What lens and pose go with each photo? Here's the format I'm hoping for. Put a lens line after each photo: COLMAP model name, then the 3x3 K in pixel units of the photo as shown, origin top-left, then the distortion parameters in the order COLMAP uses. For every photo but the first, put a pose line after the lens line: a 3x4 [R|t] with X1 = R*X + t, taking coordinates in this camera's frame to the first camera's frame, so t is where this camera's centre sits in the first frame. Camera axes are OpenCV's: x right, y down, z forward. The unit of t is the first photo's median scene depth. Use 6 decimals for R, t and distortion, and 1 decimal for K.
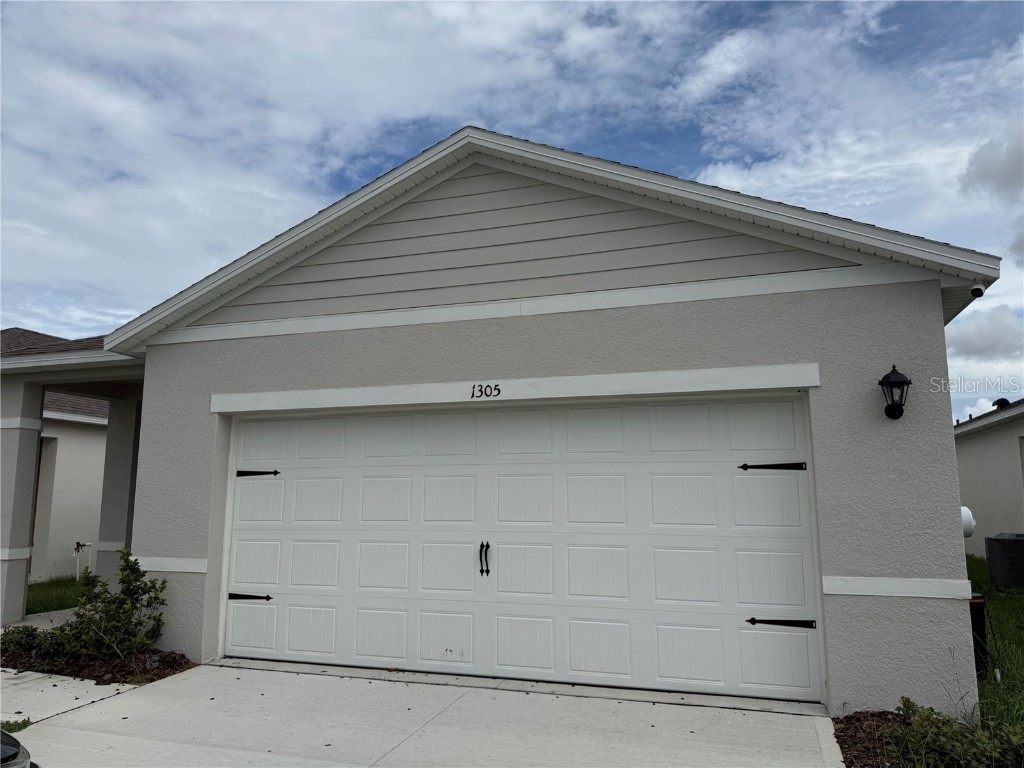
lens RADIAL K [[737.1, 0, 512.0], [0, 737.1, 384.0], [0, 0, 1]] dist [0.023081, 0.000412]
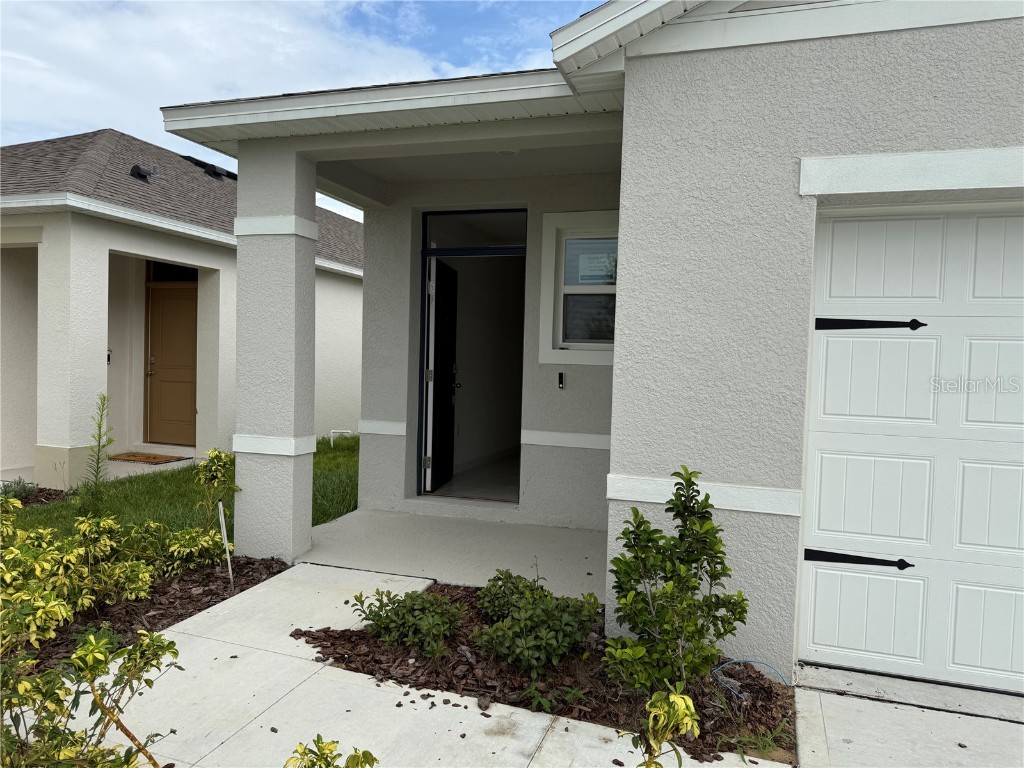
lens RADIAL K [[709.4, 0, 512.0], [0, 709.4, 384.0], [0, 0, 1]] dist [0.074433, -0.102819]
pose [[0.999244, 0.031504, 0.022795, -0.525591], [-0.035099, 0.983053, 0.179930, 0.071539], [-0.016741, -0.180594, 0.983415, 0.453281]]
